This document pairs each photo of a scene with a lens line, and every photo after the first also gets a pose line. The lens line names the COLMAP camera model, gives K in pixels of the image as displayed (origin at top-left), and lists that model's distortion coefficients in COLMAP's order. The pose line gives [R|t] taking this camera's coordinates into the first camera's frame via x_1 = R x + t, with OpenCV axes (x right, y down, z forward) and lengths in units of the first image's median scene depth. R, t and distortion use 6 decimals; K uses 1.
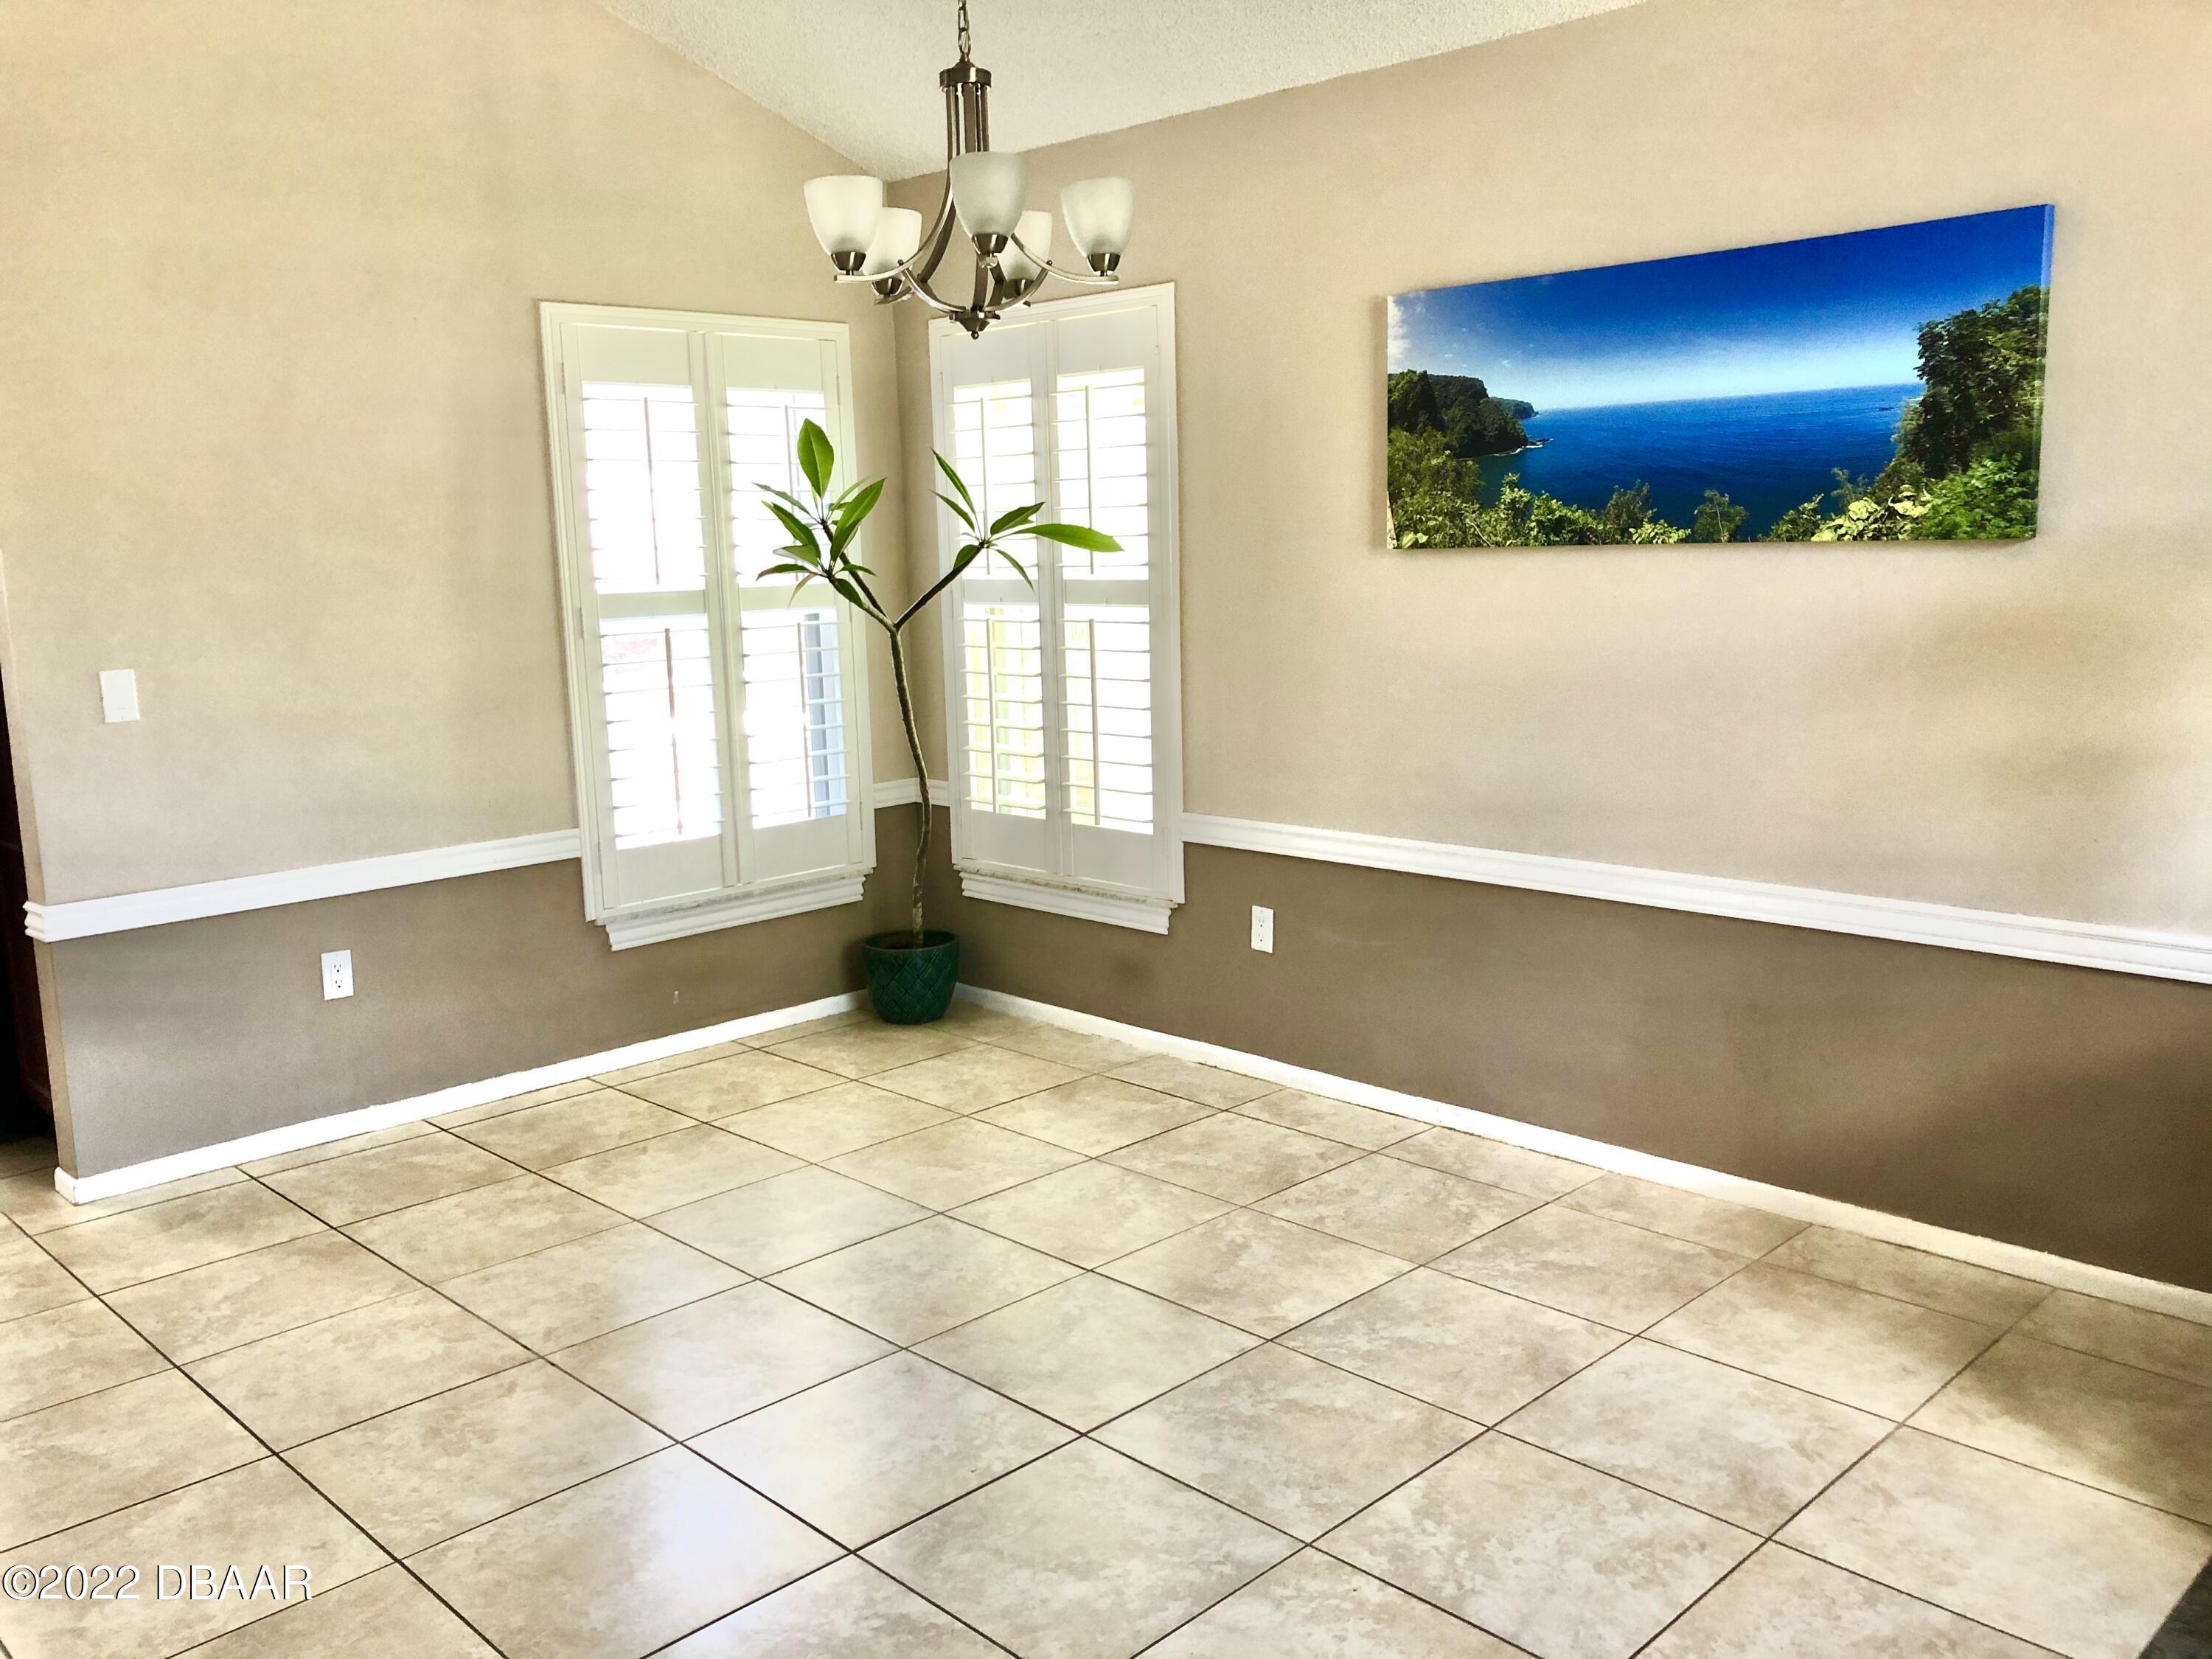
lens RADIAL K [[1817.2, 0, 1097.1], [0, 1817.2, 826.6], [0, 0, 1]] dist [0.041182, -0.040012]
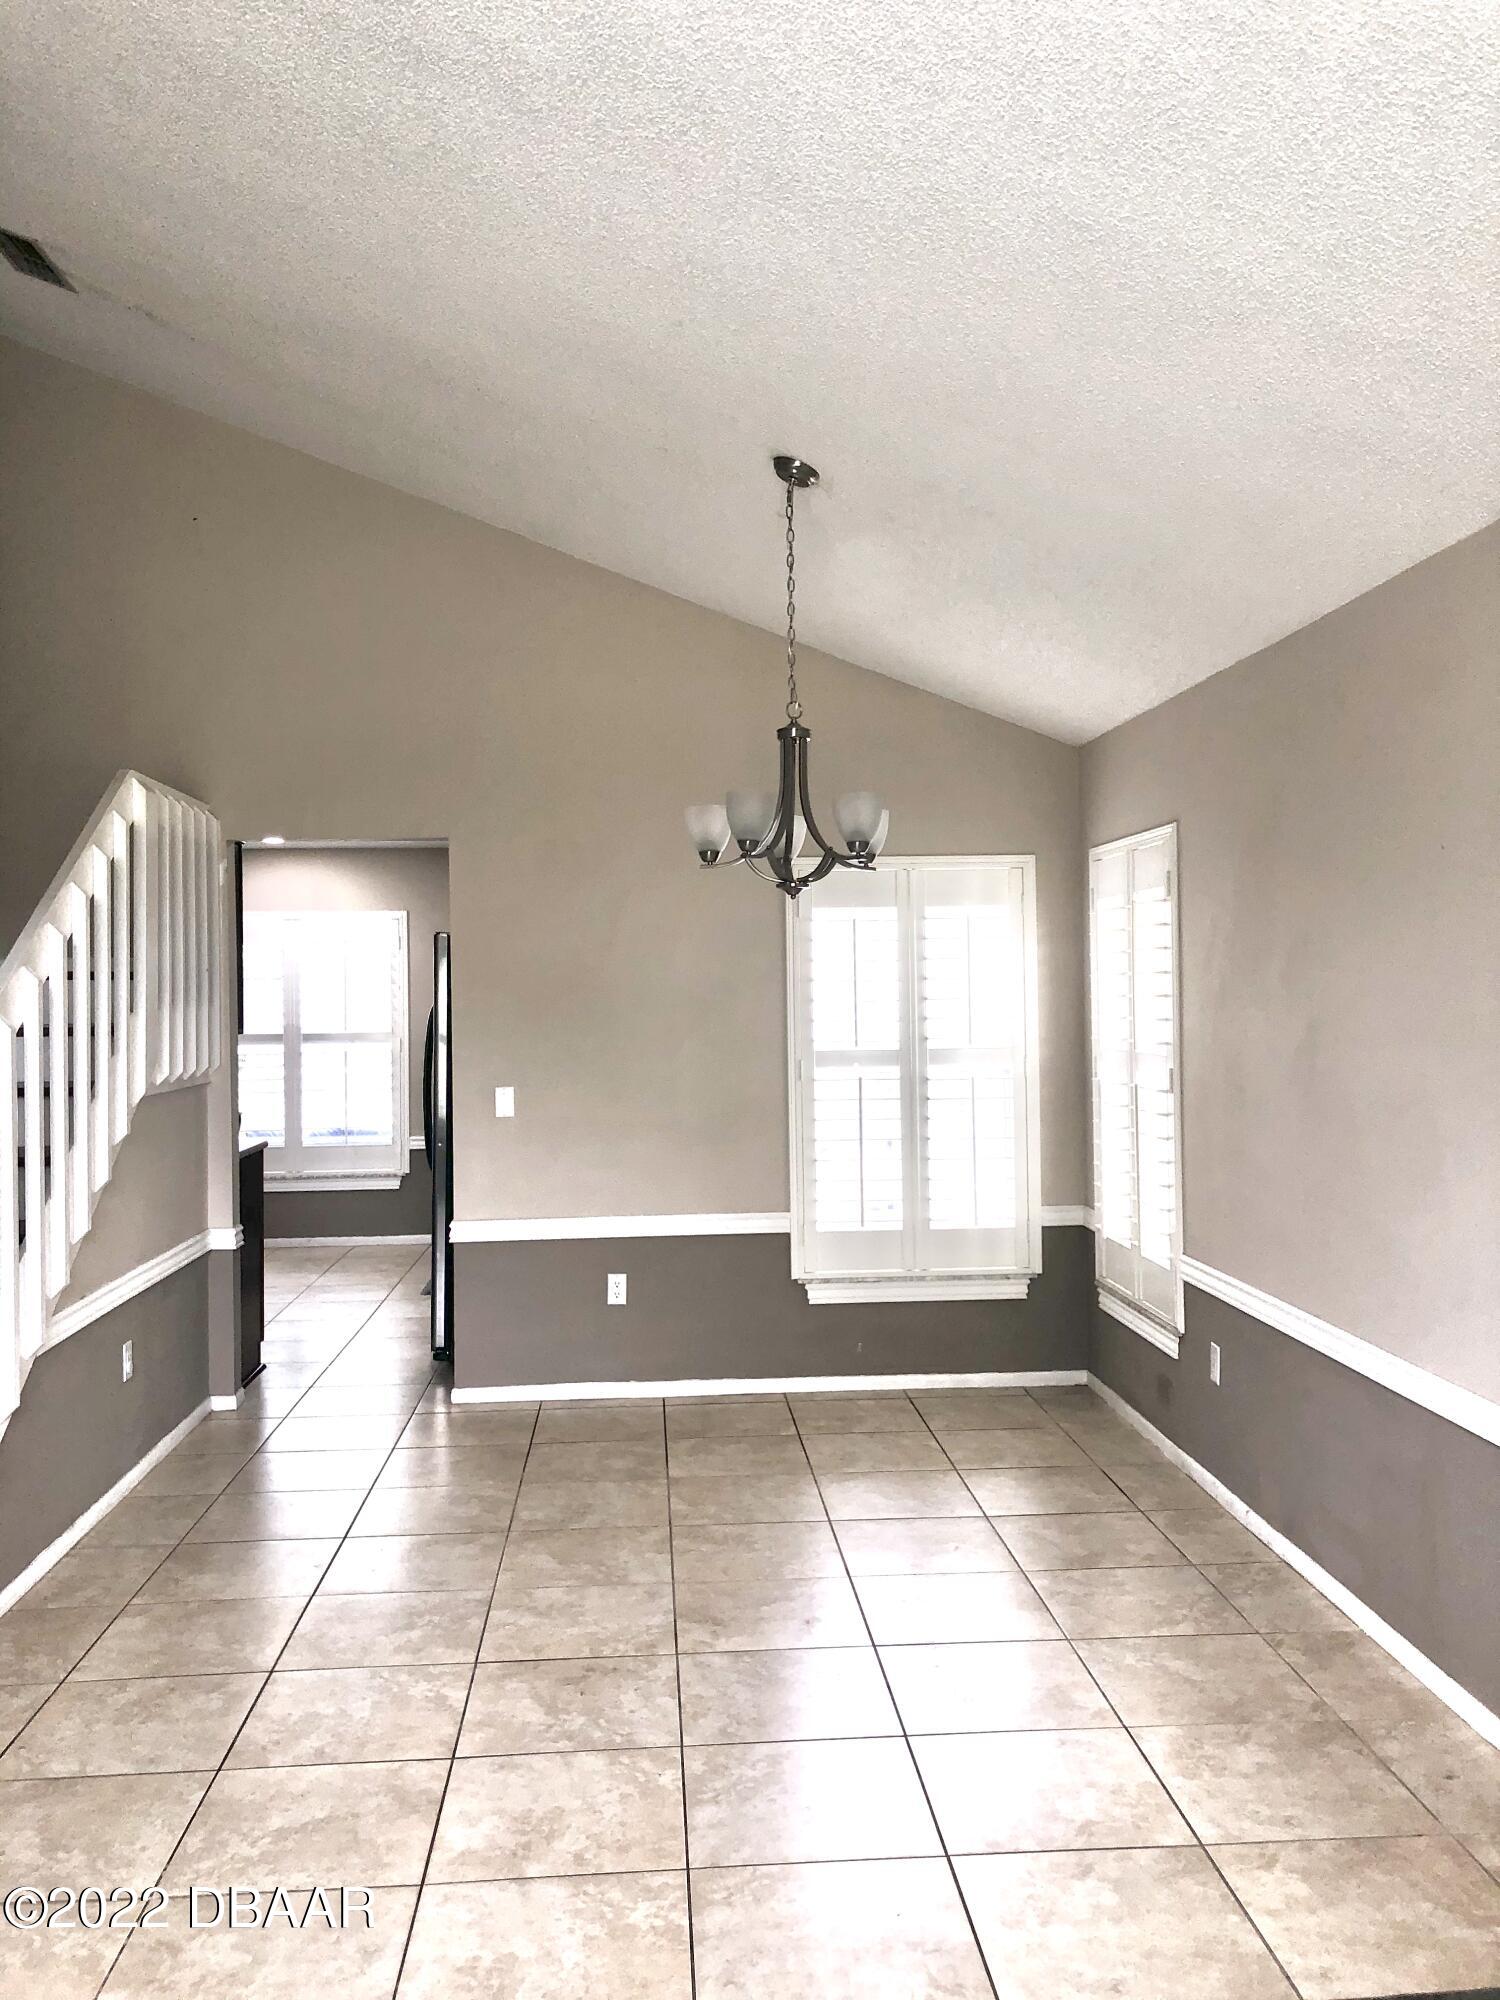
lens RADIAL K [[1643.0, 0, 747.5], [0, 1643.0, 990.8], [0, 0, 1]] dist [0.041182, -0.040012]
pose [[0.760947, 0.019446, -0.648522, 0.522245], [-0.113733, 0.988072, -0.103821, -0.033300], [0.638768, 0.152761, 0.754082, -0.017119]]
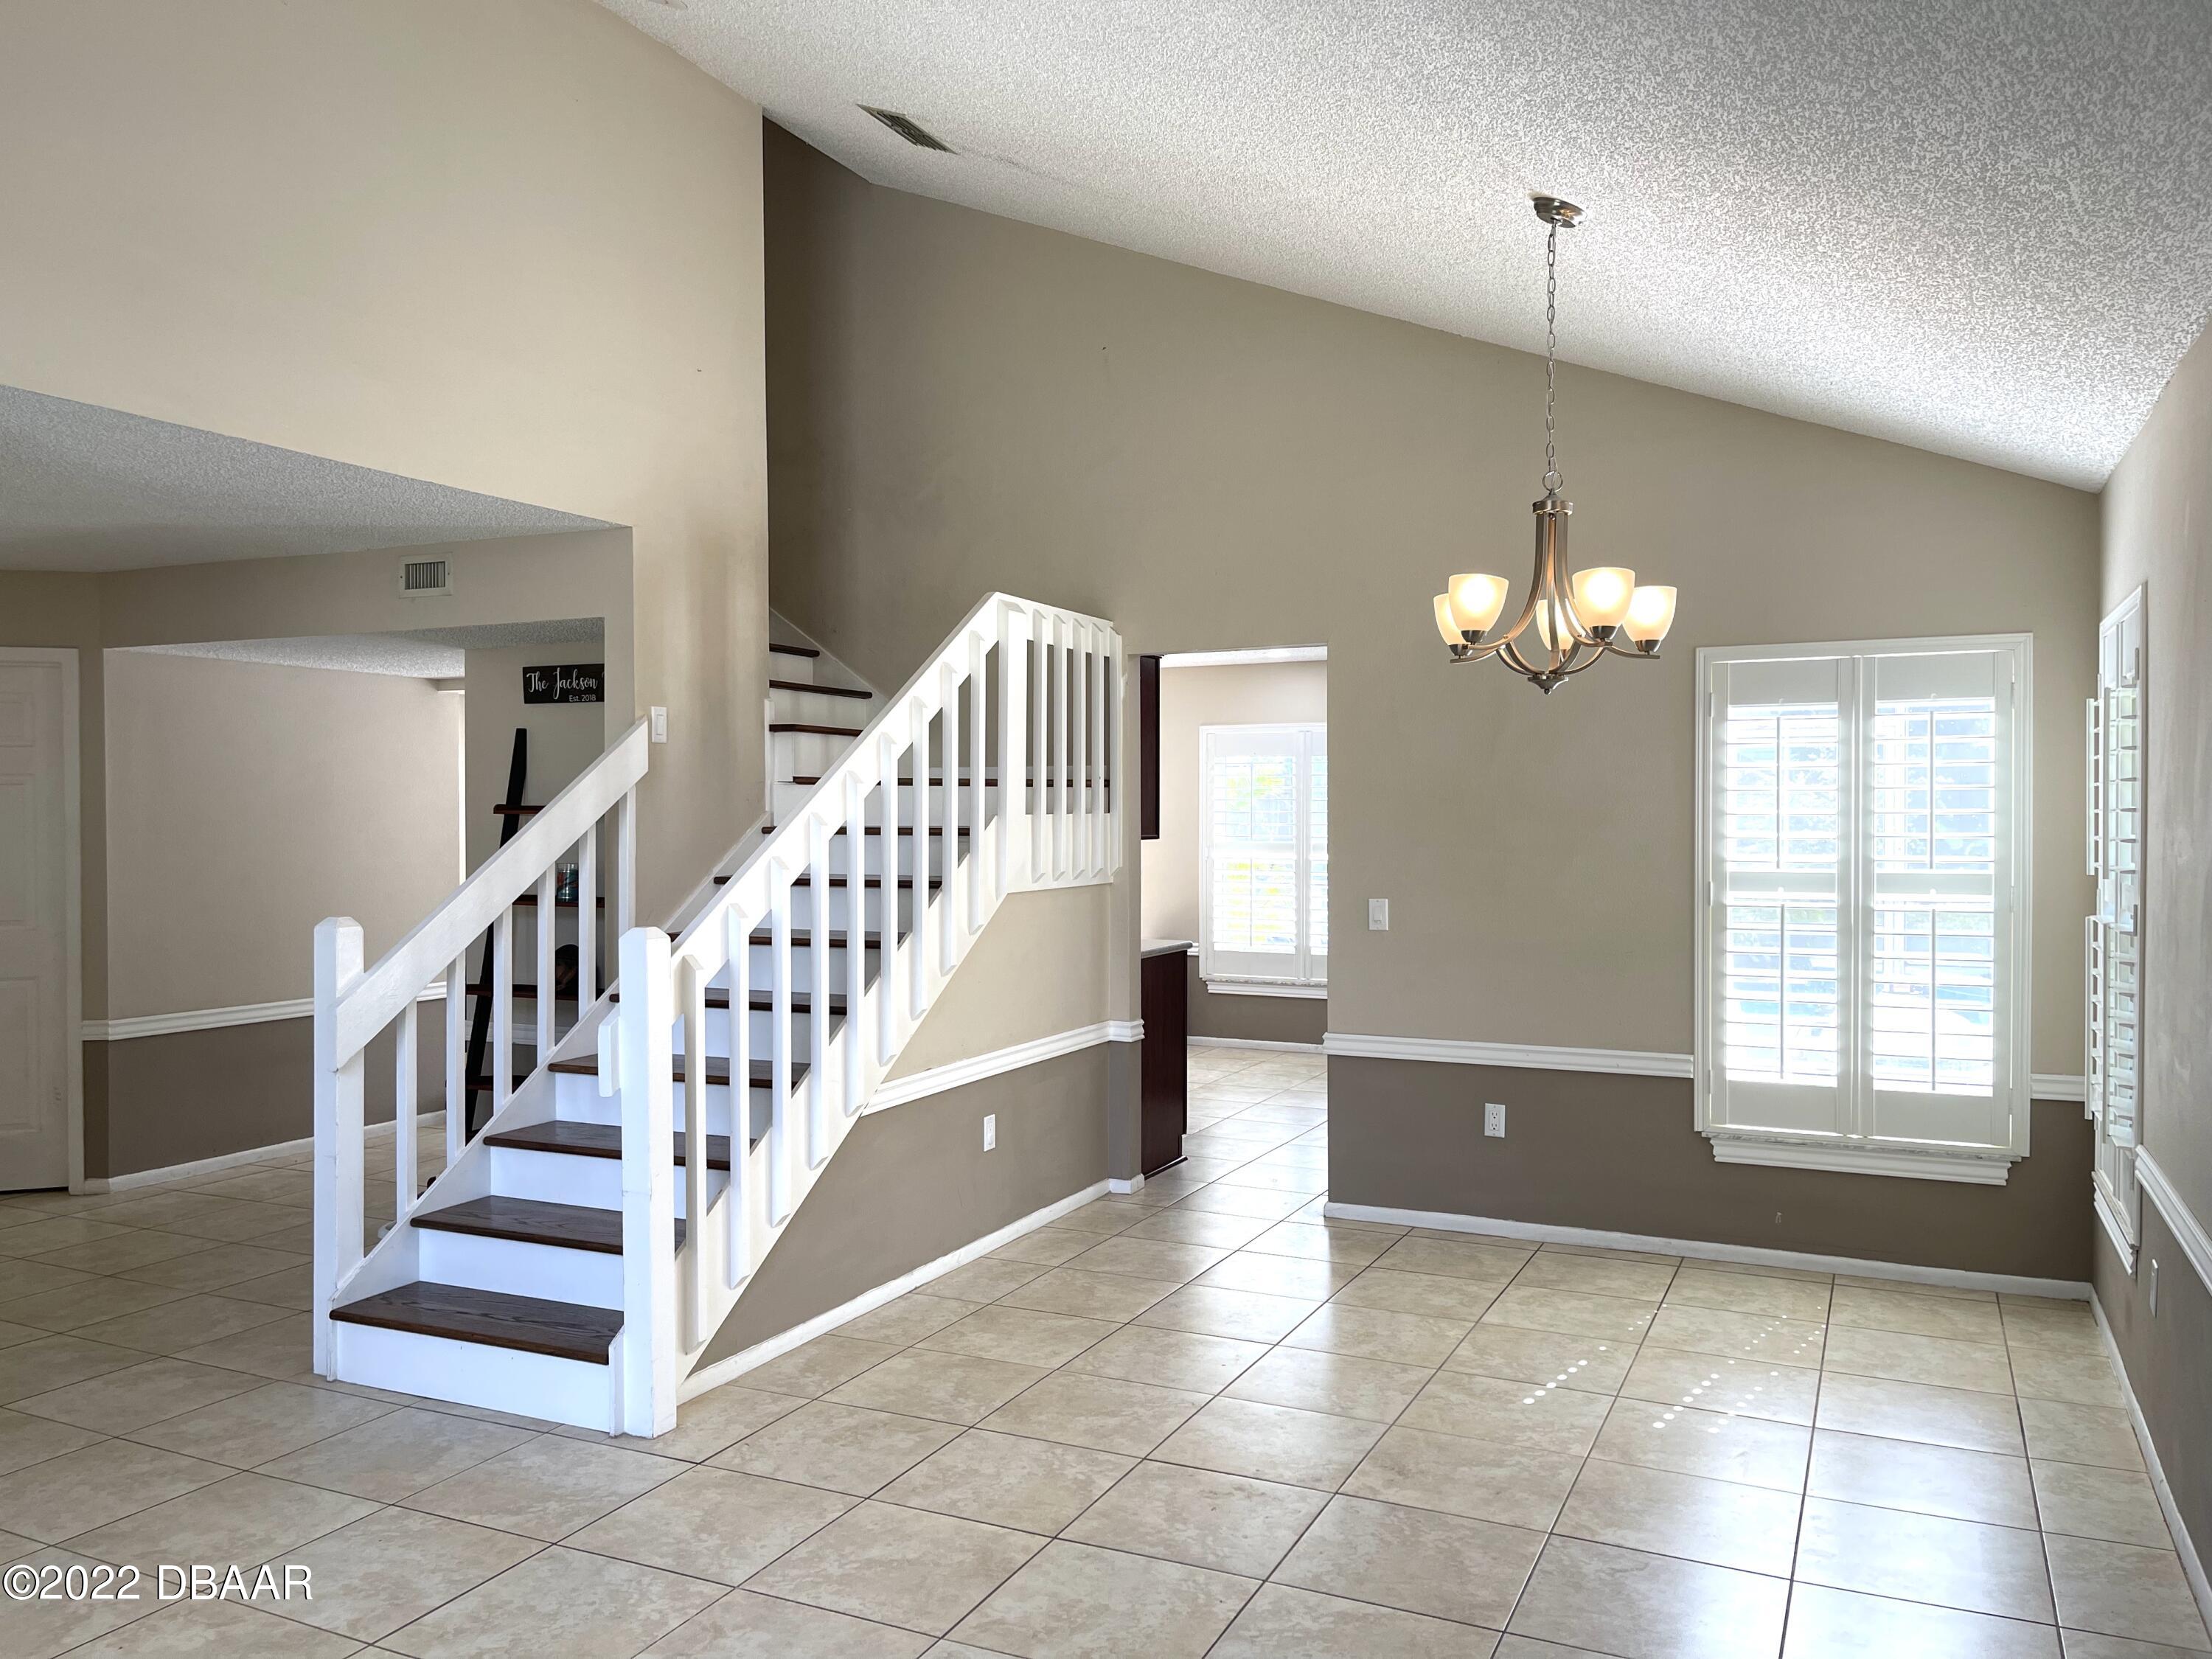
lens RADIAL K [[1684.3, 0, 1090.4], [0, 1684.3, 834.4], [0, 0, 1]] dist [0.044349, -0.033879]
pose [[0.348493, 0.041586, -0.936389, 0.656272], [-0.164186, 0.986278, -0.017303, -0.060239], [0.922819, 0.159772, 0.350538, 0.185433]]
